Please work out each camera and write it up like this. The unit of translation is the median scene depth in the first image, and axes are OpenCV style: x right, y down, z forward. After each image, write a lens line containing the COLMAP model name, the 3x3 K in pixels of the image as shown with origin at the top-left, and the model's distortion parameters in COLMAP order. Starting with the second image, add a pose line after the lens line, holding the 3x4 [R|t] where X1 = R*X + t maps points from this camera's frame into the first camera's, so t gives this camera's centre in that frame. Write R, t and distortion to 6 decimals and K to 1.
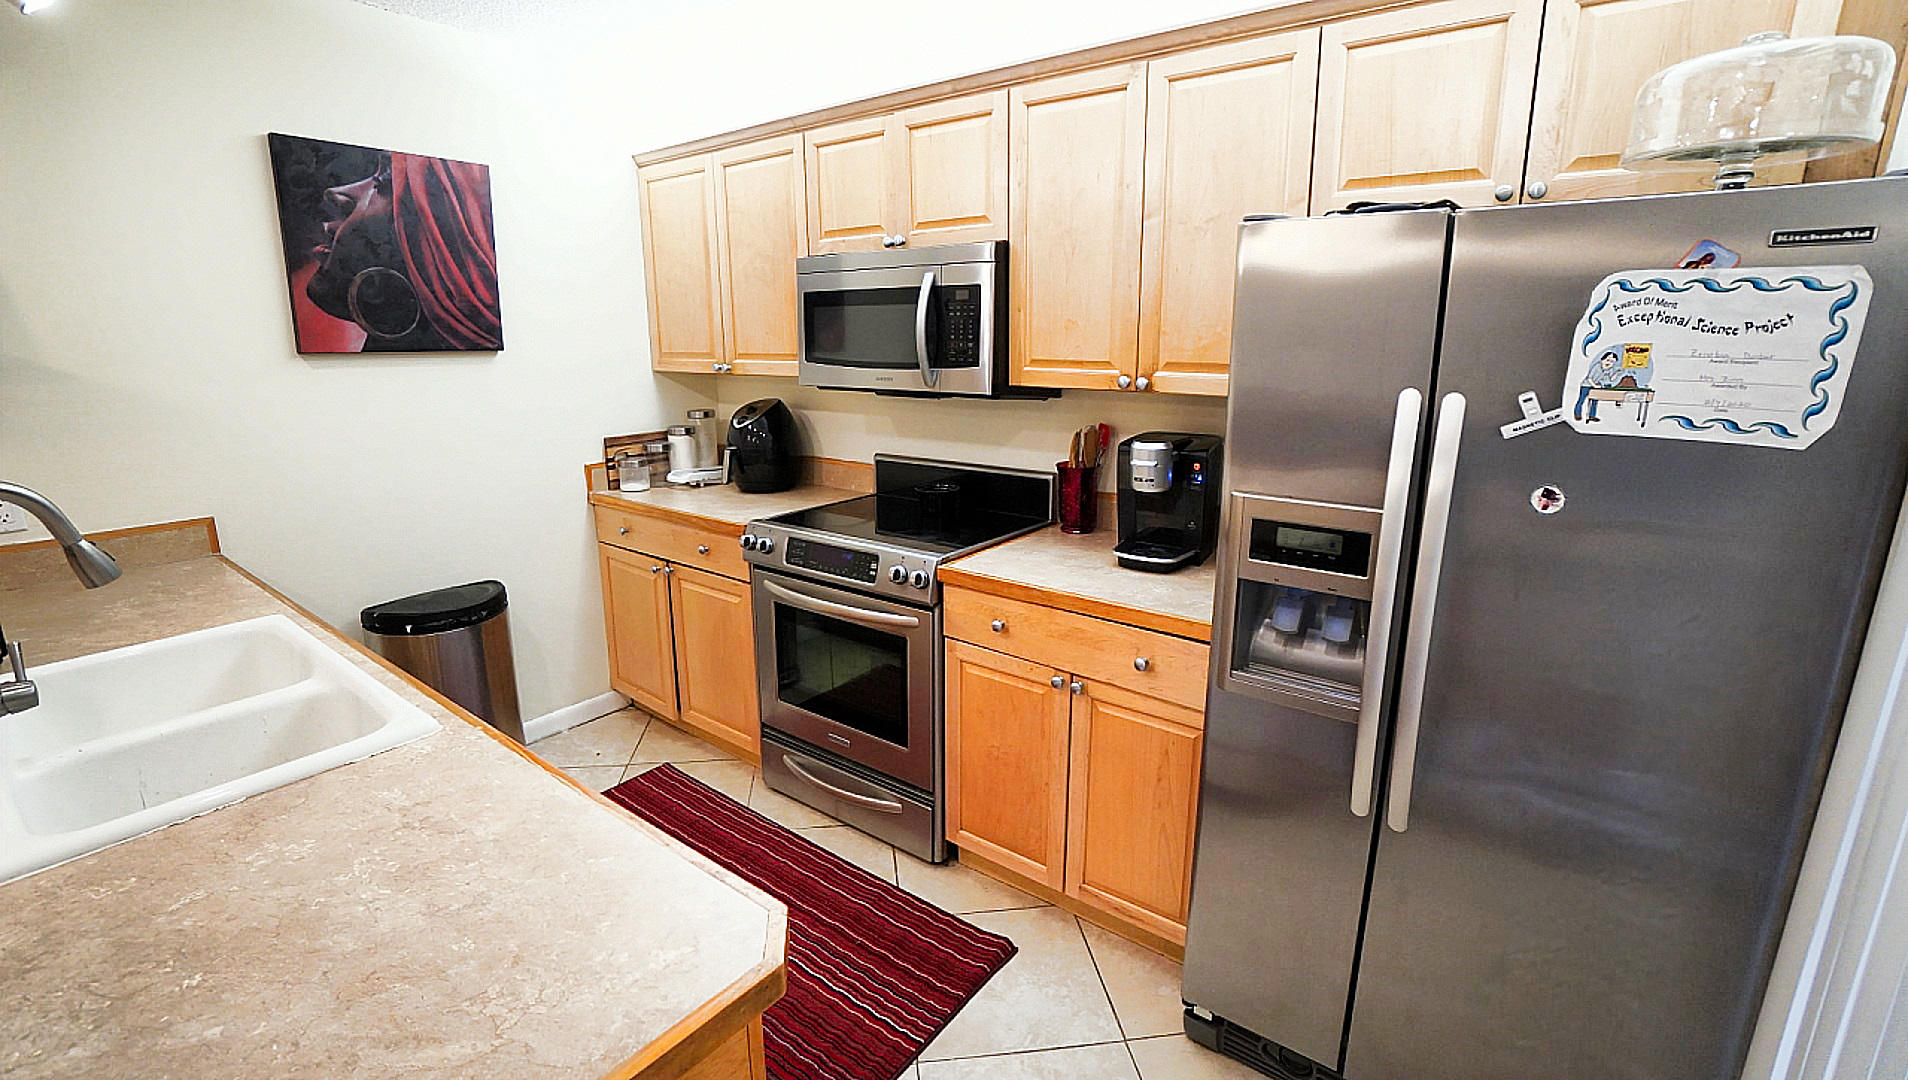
lens RADIAL K [[849.4, 0, 932.5], [0, 849.4, 533.0], [0, 0, 1]] dist [-0.065699, 0.022485]
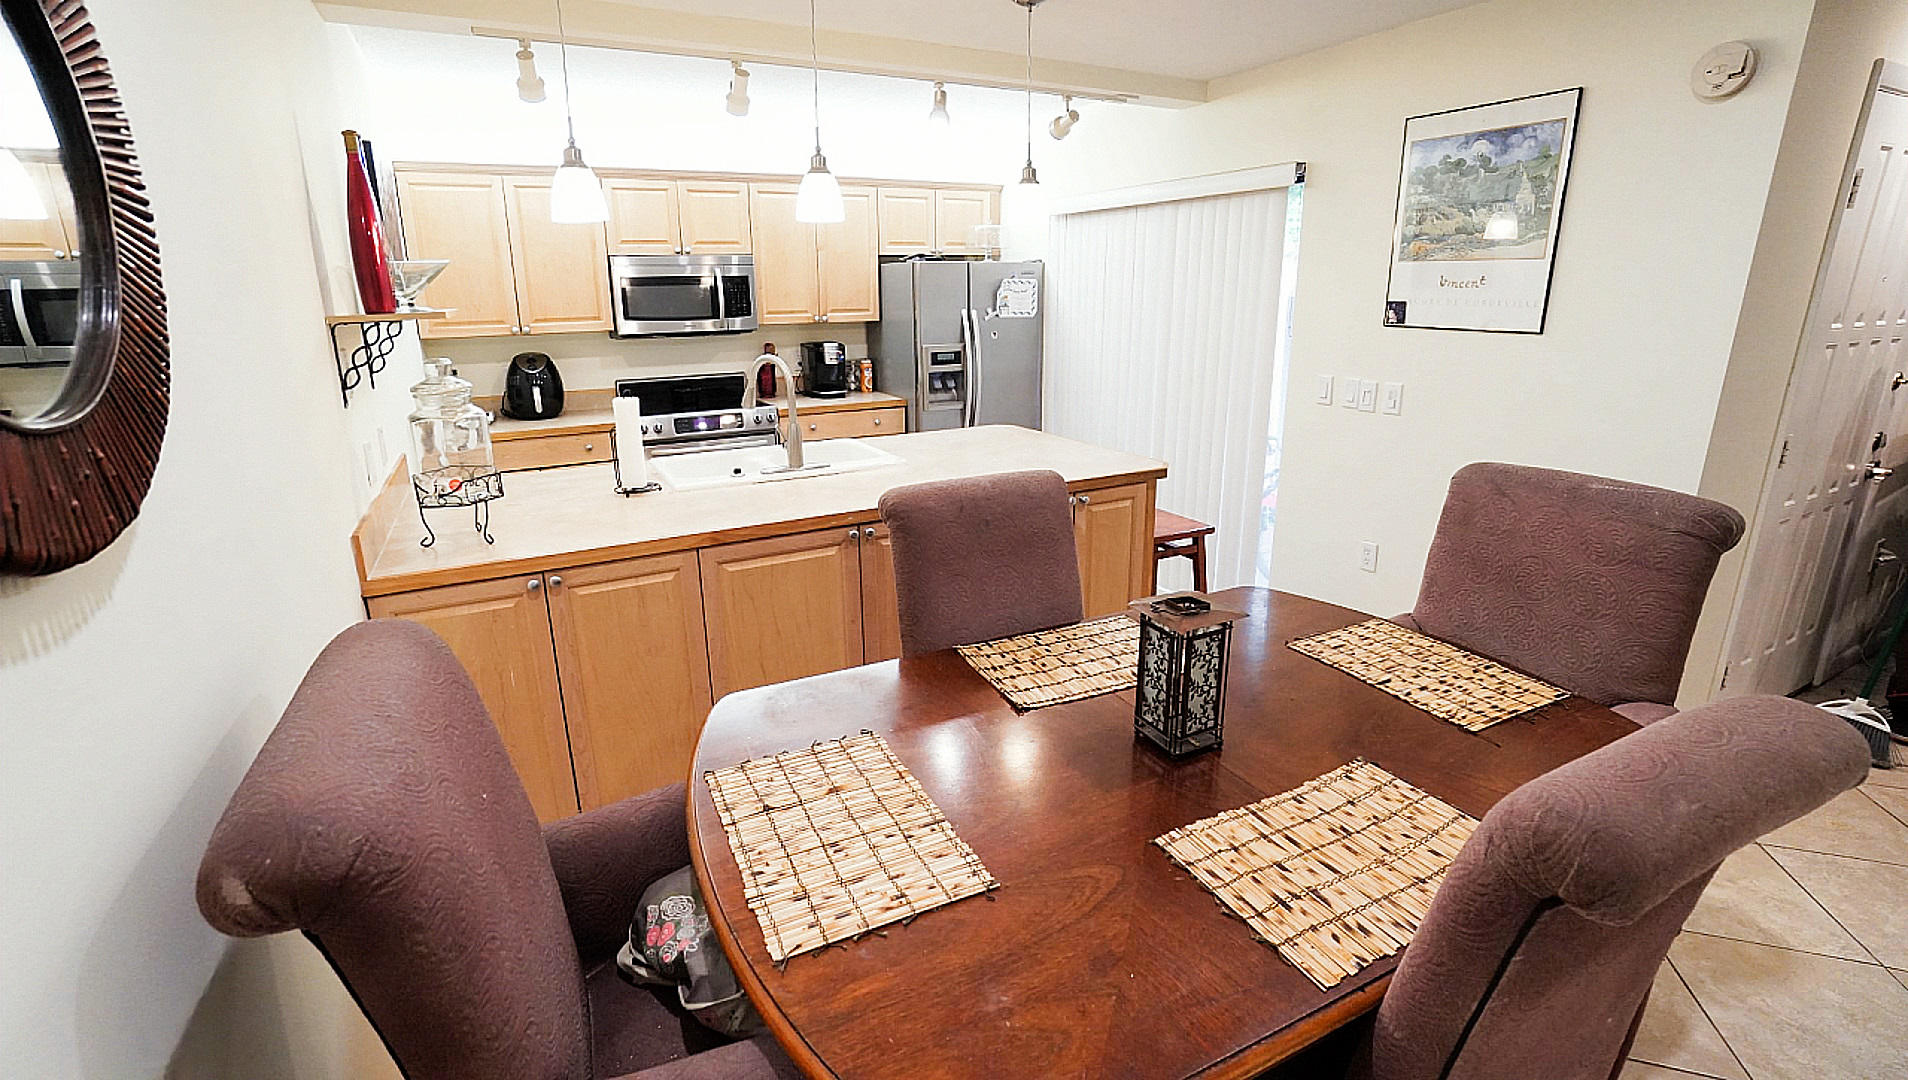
lens RADIAL K [[849.4, 0, 932.5], [0, 849.4, 533.0], [0, 0, 1]] dist [-0.065699, 0.022485]
pose [[0.402838, -0.249240, 0.880682, -1.742649], [0.225946, 0.959509, 0.168197, 0.066294], [-0.886944, 0.131230, 0.442842, -0.232116]]
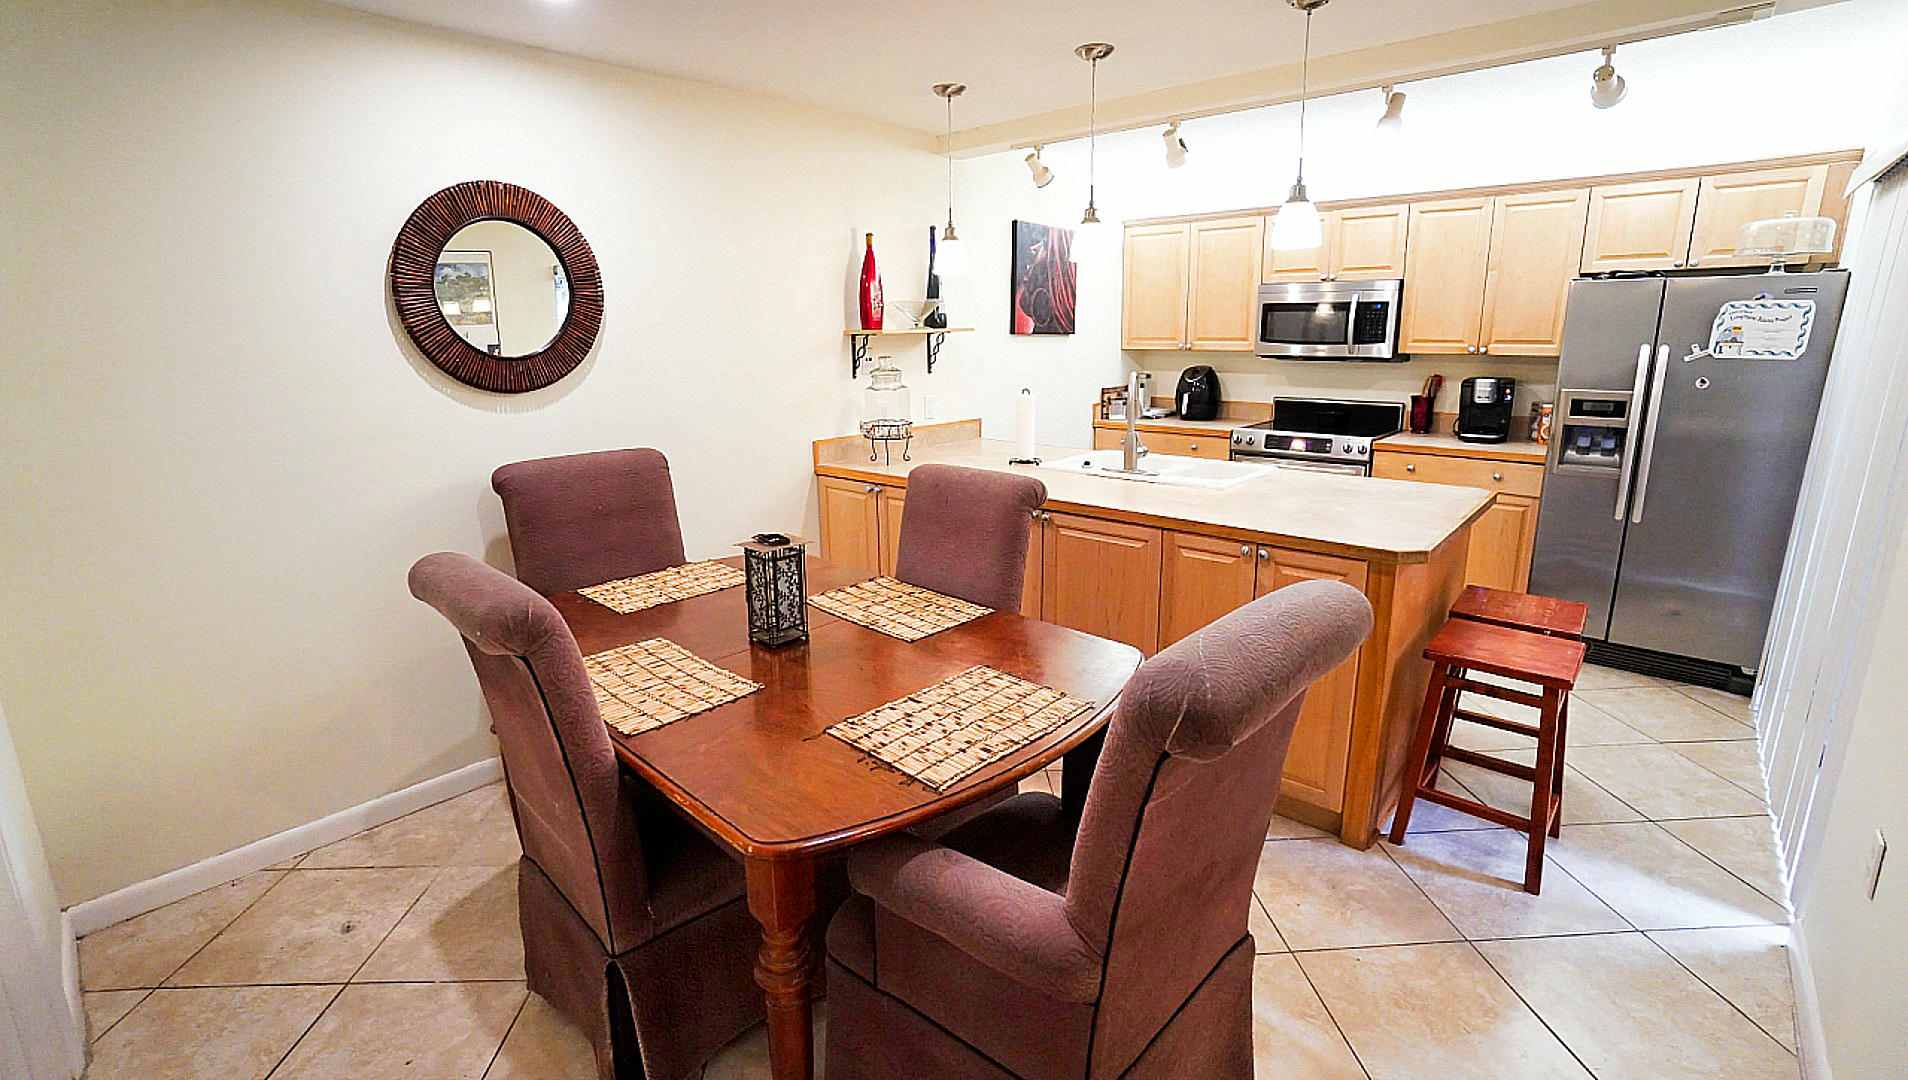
lens RADIAL K [[849.4, 0, 932.5], [0, 849.4, 533.0], [0, 0, 1]] dist [-0.065699, 0.022485]
pose [[0.997027, 0.010091, -0.076393, -0.865605], [-0.010179, 0.999948, -0.000759, 0.262835], [0.076382, 0.001534, 0.997077, -1.029060]]
